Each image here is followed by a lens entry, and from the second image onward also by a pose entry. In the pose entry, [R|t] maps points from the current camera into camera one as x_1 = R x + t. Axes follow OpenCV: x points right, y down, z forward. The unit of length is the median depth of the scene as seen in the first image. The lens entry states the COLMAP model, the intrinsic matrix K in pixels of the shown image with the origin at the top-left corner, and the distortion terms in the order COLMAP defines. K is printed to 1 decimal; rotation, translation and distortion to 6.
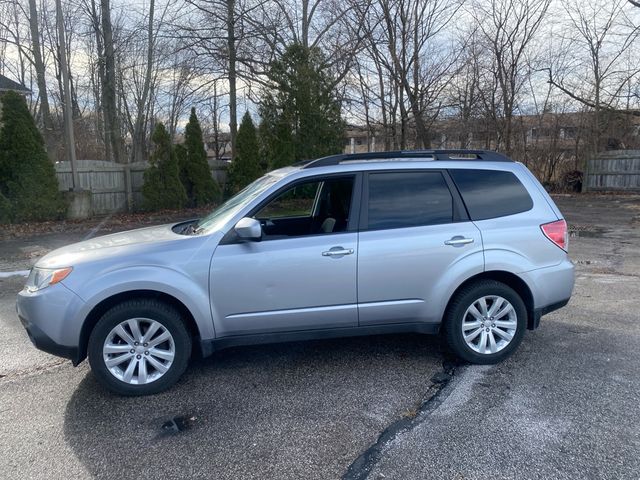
lens RADIAL K [[480.1, 0, 320.5], [0, 480.1, 234.8], [0, 0, 1]] dist [0.025152, -0.022362]
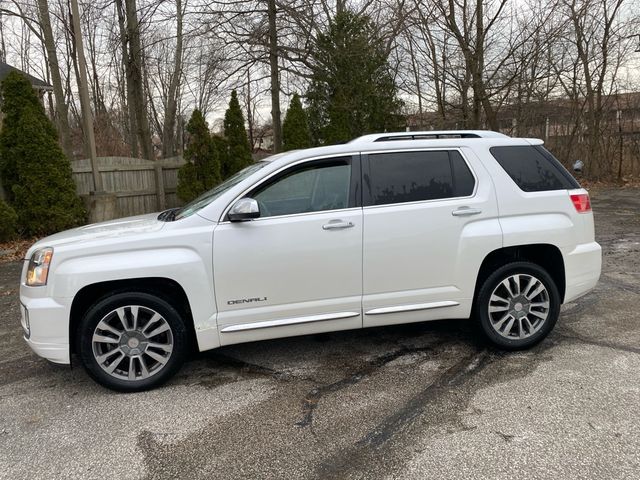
lens RADIAL K [[480.1, 0, 318.0], [0, 480.1, 242.5], [0, 0, 1]] dist [0.025152, -0.022362]
pose [[0.998091, -0.019710, -0.058538, -0.076469], [0.021148, 0.999487, 0.024040, -0.019342], [0.058034, -0.025232, 0.997996, 0.175306]]
